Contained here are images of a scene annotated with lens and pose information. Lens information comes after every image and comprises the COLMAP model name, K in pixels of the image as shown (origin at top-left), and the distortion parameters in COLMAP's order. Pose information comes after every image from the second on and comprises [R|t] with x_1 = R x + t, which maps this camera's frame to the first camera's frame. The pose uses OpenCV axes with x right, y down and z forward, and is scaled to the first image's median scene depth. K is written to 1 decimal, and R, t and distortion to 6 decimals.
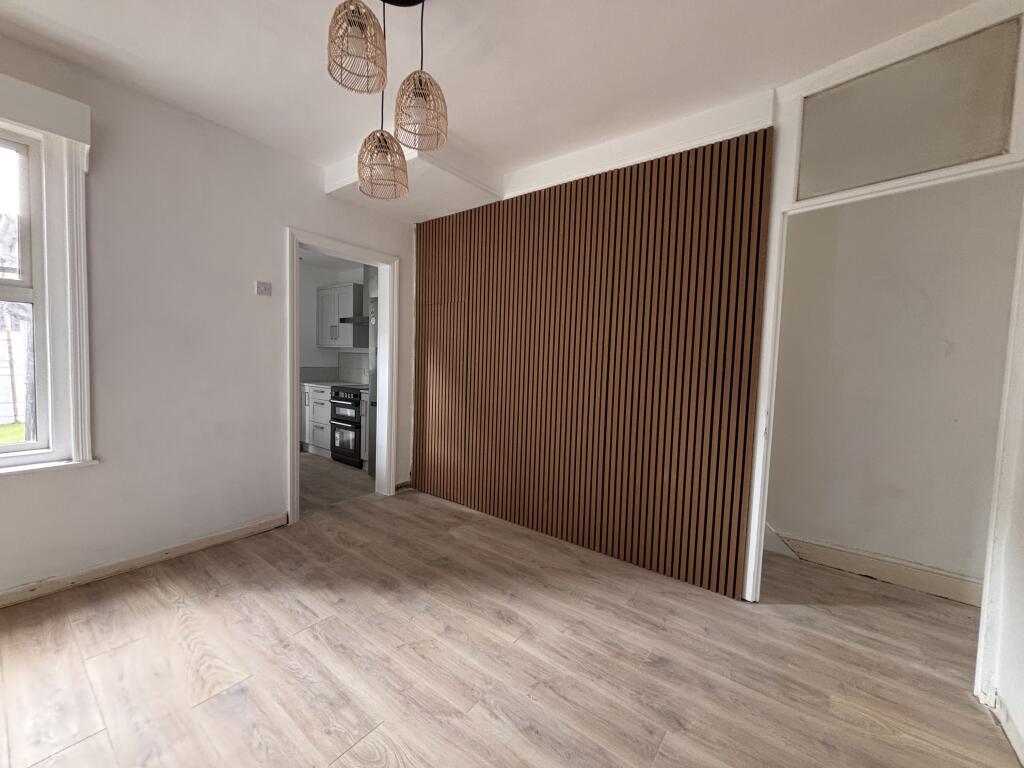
lens RADIAL K [[411.0, 0, 507.5], [0, 411.0, 383.1], [0, 0, 1]] dist [0.002646, 0.000089]
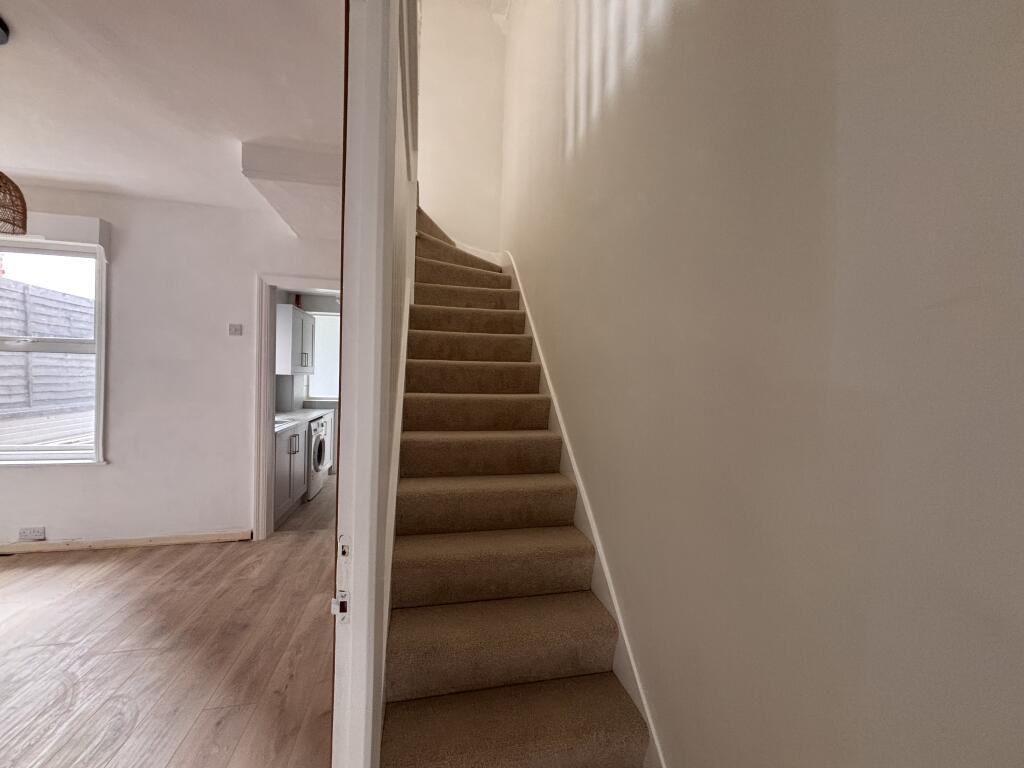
lens RADIAL K [[411.0, 0, 507.5], [0, 411.0, 383.1], [0, 0, 1]] dist [0.002646, 0.000089]
pose [[0.762258, -0.004871, -0.647255, 0.810316], [-0.037088, 0.998000, -0.051188, -0.050582], [0.646210, 0.063024, 0.760553, 0.669704]]
